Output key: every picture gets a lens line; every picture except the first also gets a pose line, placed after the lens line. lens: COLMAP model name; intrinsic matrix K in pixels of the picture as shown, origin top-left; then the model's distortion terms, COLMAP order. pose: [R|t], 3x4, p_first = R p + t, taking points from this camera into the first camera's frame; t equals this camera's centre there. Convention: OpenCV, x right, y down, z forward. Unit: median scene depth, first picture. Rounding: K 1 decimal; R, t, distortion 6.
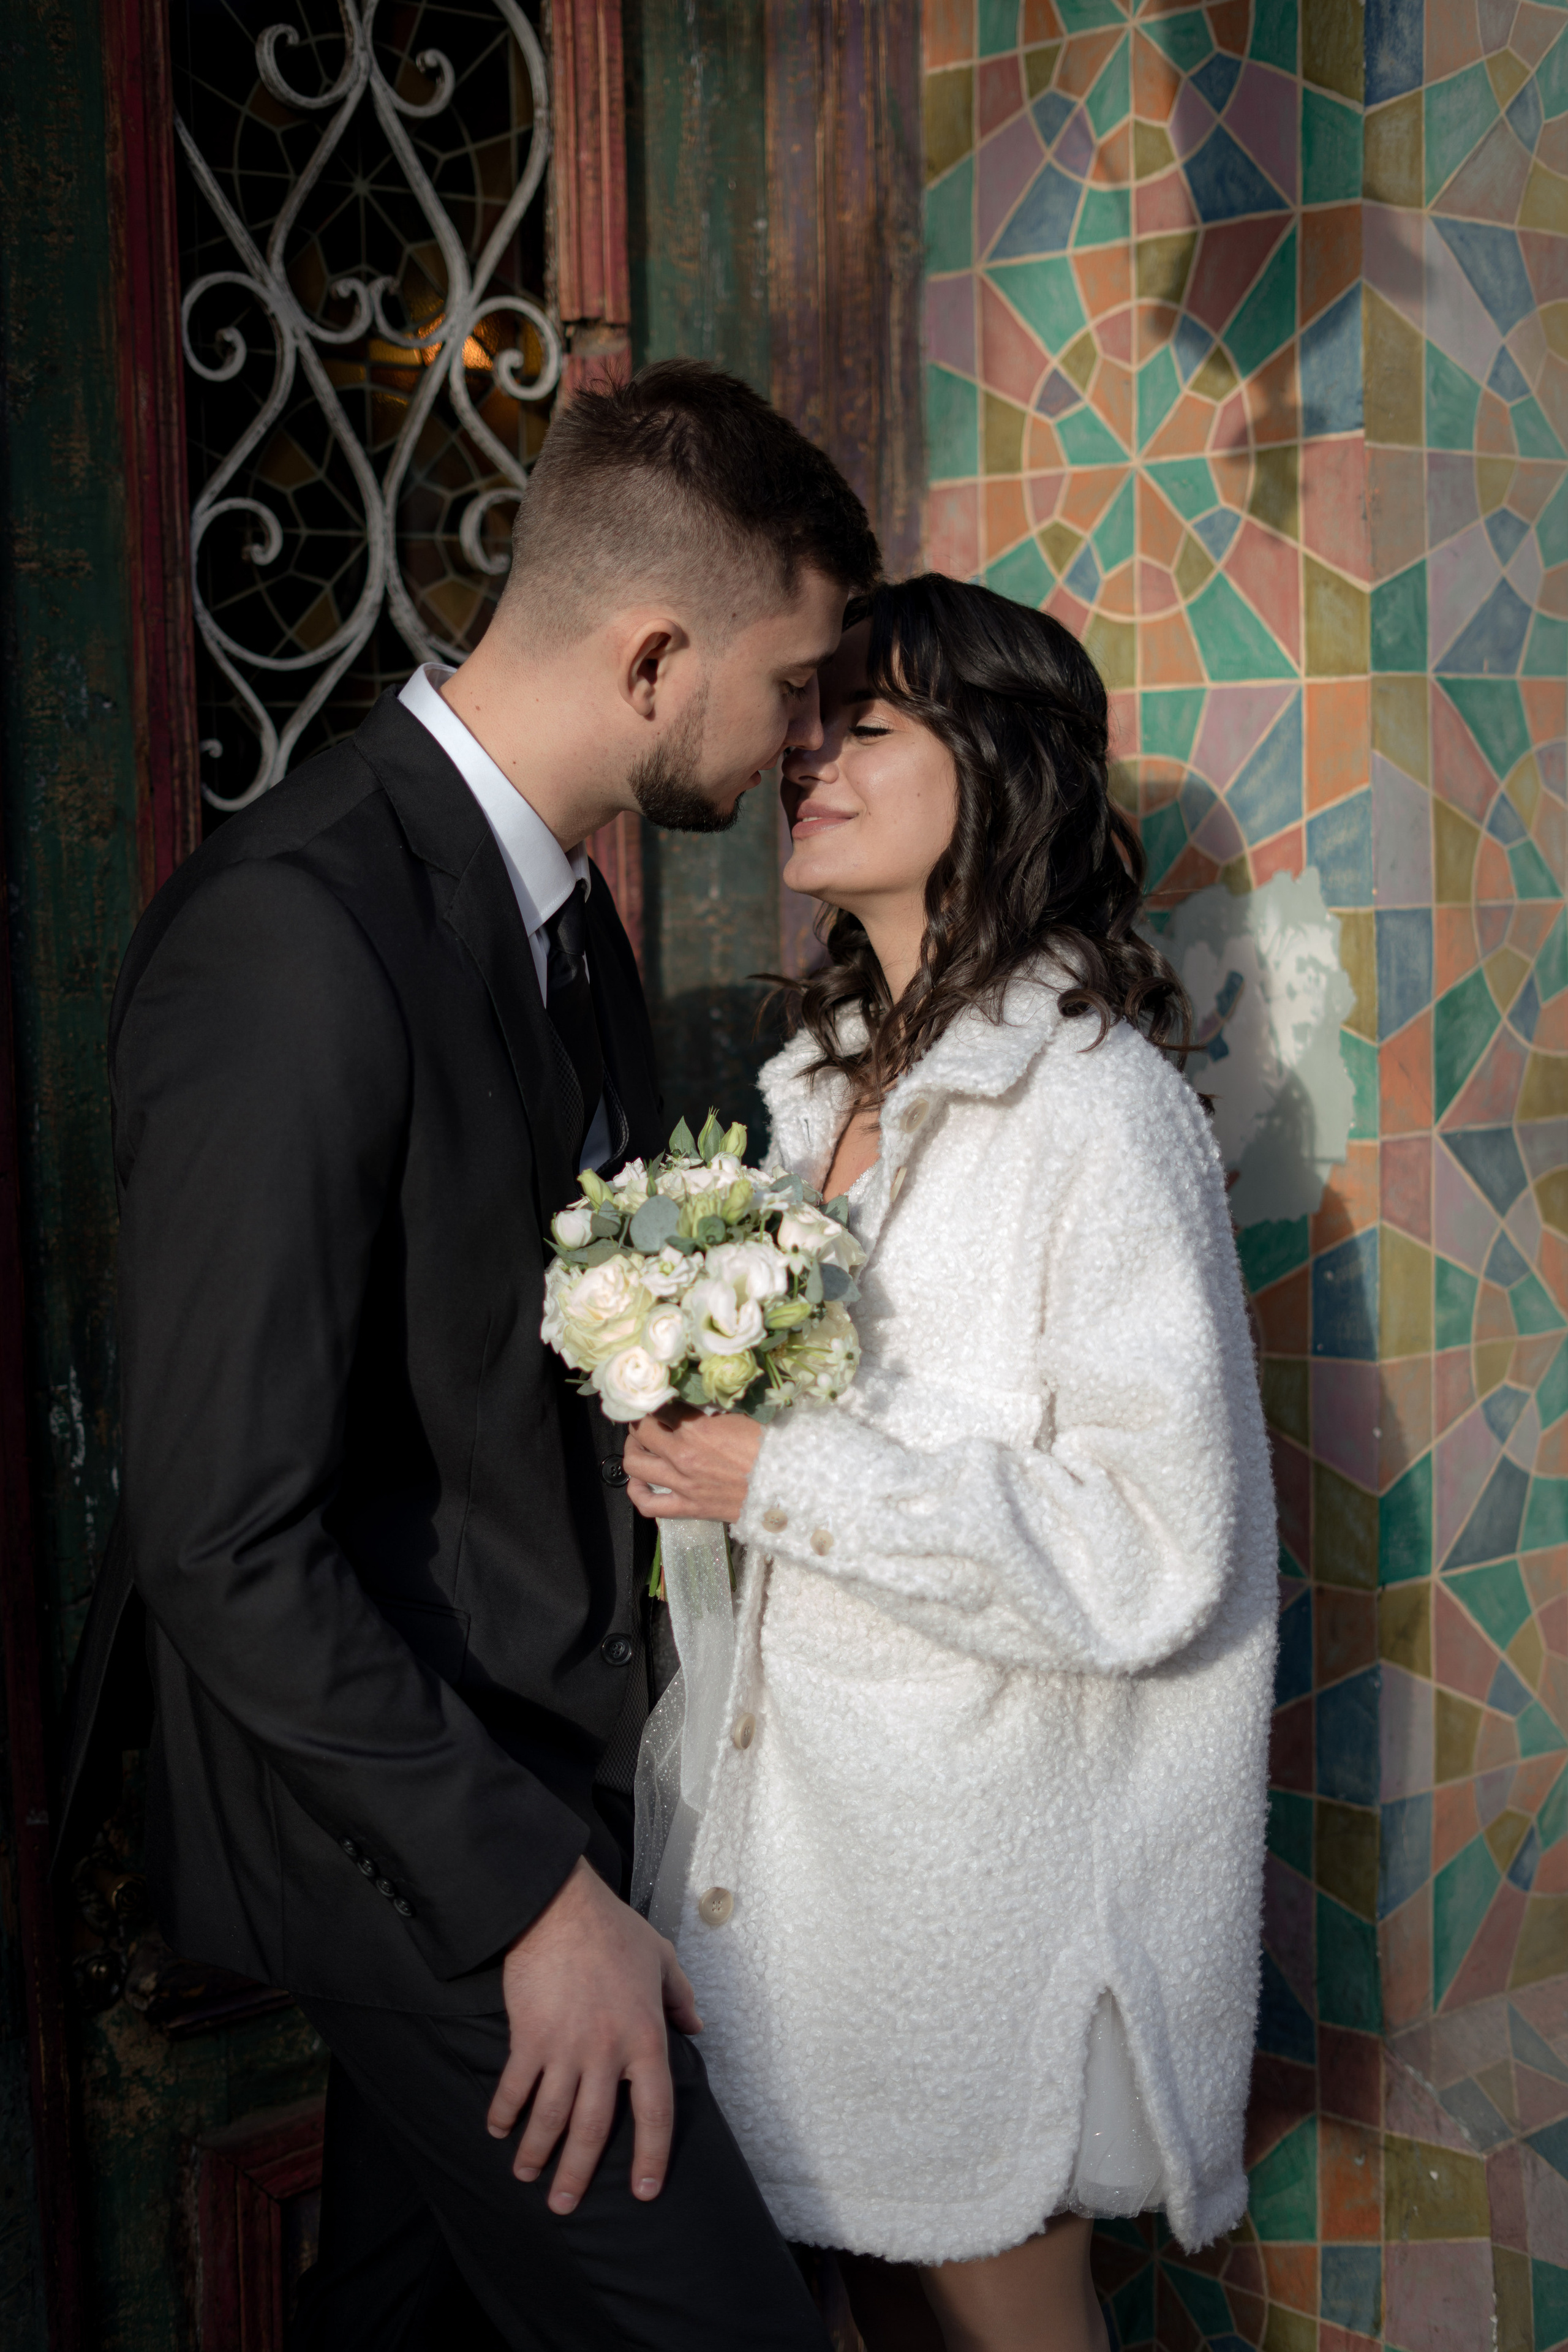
lens RADIAL K [[3556.7, 0, 781.8], [0, 3556.7, 1169.1], [0, 0, 1]] dist [-0.102259, 0.000000]
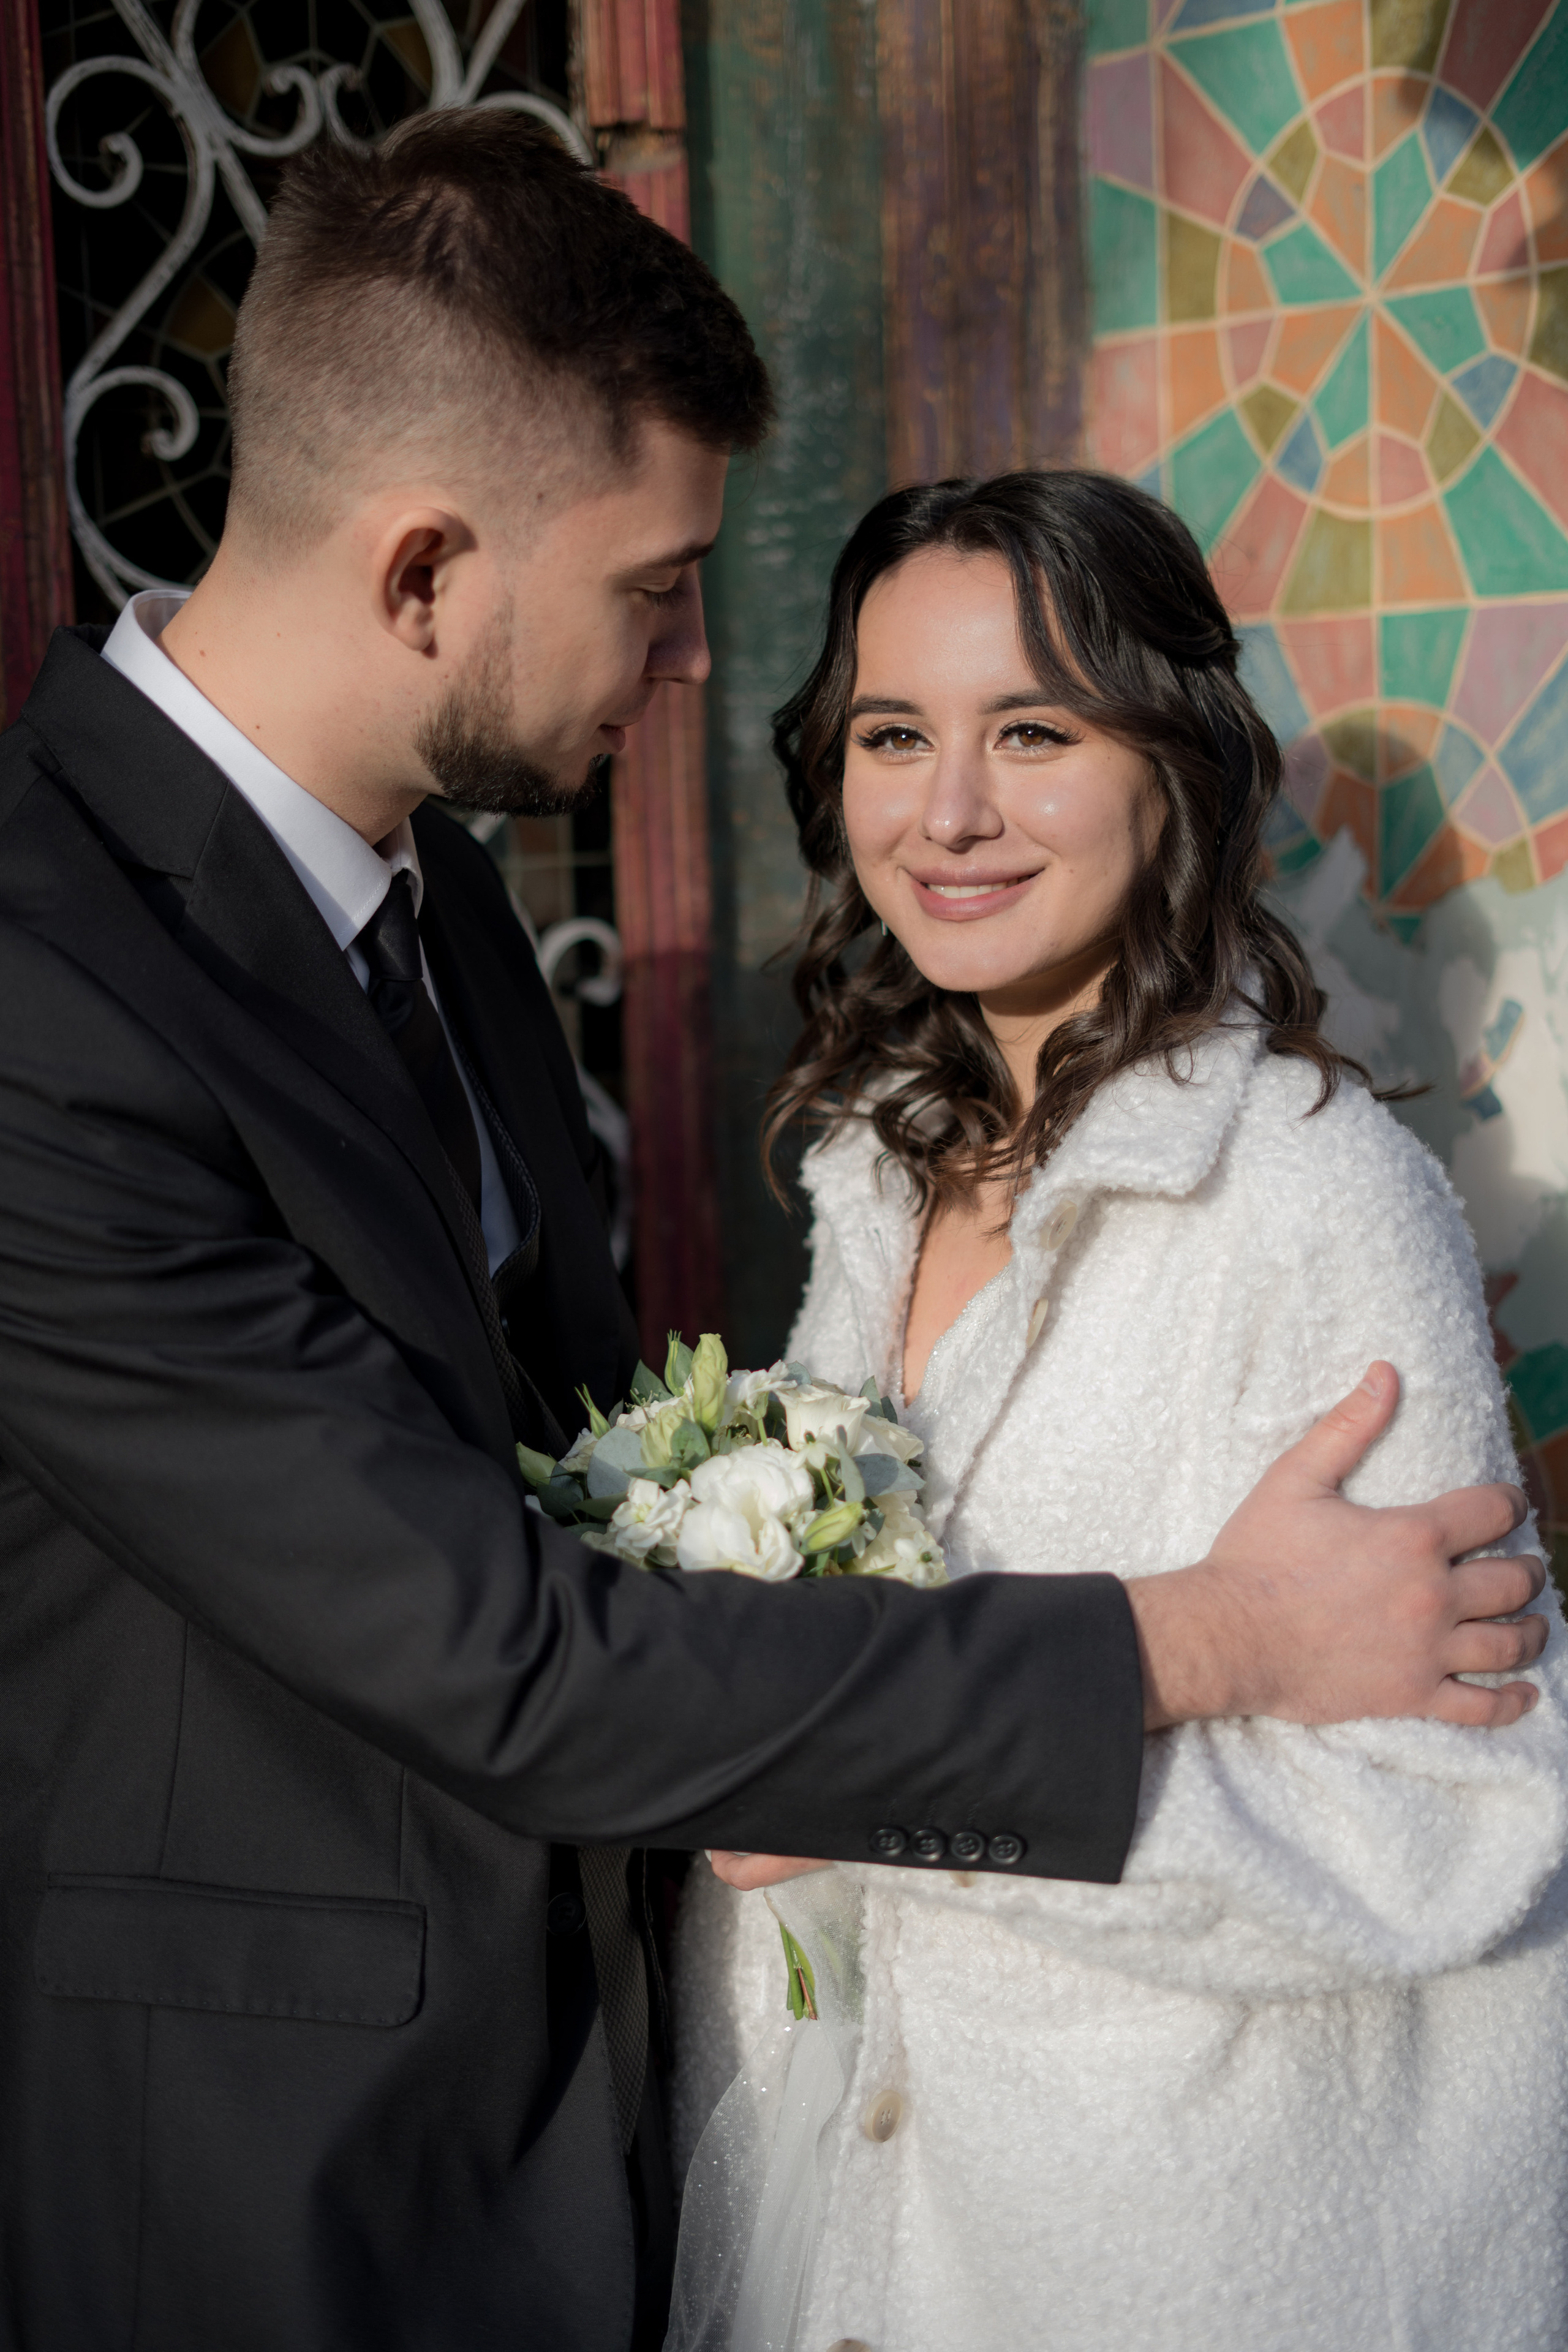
lens RADIAL K [[3556.7, 0, 790.9], [0, 3556.7, 1186.6], [0, 0, 1]] dist [-0.102259, 0.000000]
pose [[0.997284, -0.003541, -0.073562, 0.034671], [0.004950, 0.999808, 0.018983, -0.032963], [0.073481, -0.019296, 0.997110, 0.274963]]
